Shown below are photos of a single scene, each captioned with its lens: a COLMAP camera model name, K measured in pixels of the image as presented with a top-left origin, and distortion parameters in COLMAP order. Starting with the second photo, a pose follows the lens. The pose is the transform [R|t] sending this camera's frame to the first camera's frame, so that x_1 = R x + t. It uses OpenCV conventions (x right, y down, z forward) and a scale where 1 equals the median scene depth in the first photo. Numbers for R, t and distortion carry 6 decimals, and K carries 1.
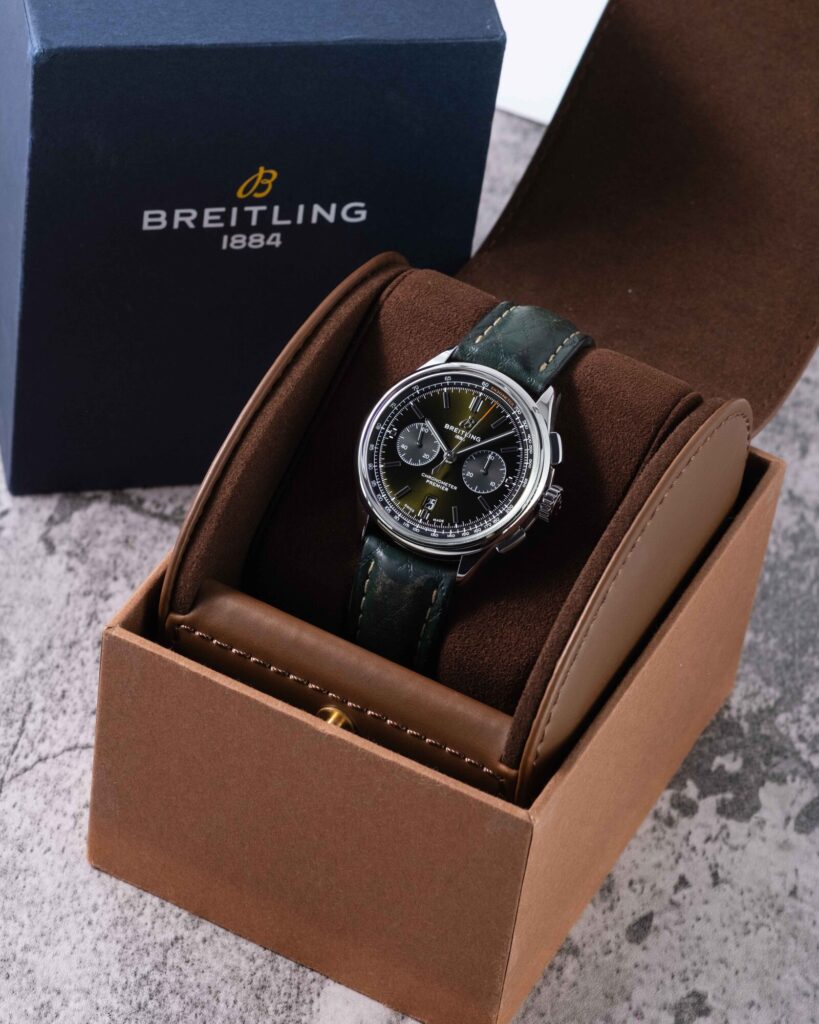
lens RADIAL K [[4862.3, 0, 408.7], [0, 4862.3, 634.1], [0, 0, 1]] dist [-0.841545, -0.663882]
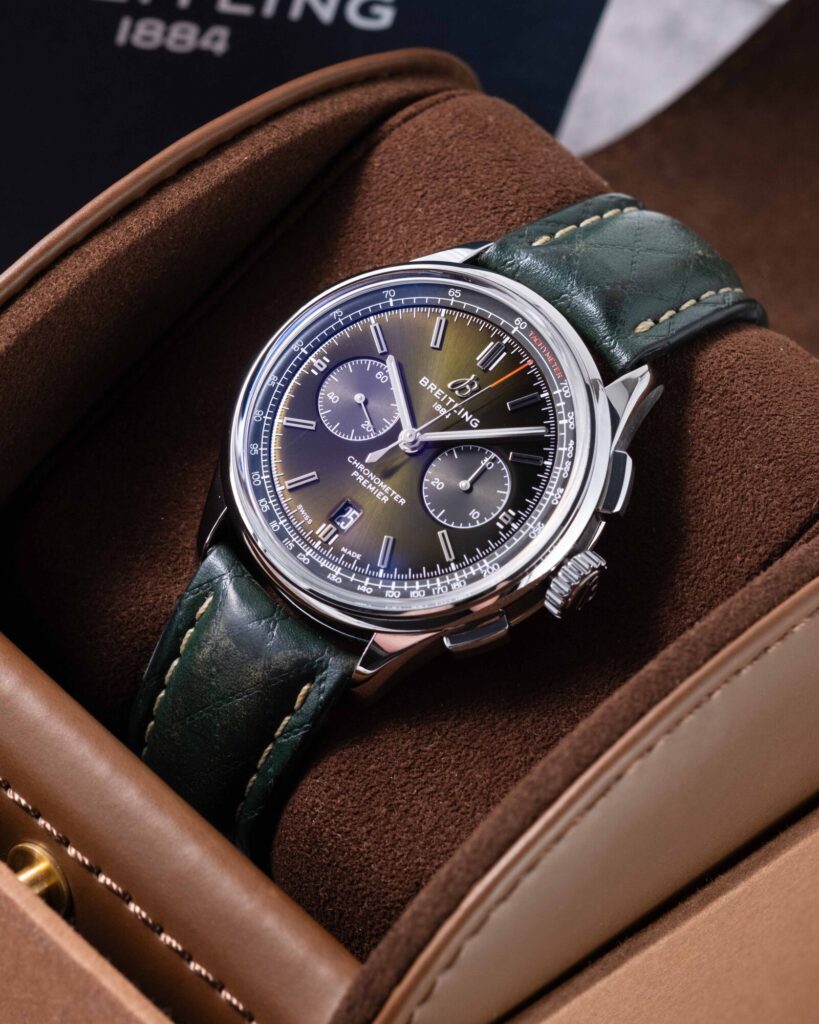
lens RADIAL K [[5122.9, 0, 409.5], [0, 5122.9, 512.0], [0, 0, 1]] dist [0.105594, 11.317128]
pose [[0.955274, 0.283126, -0.085391, 0.055913], [-0.288366, 0.955837, -0.056754, 0.000939], [0.065551, 0.078840, 0.994730, 0.470013]]
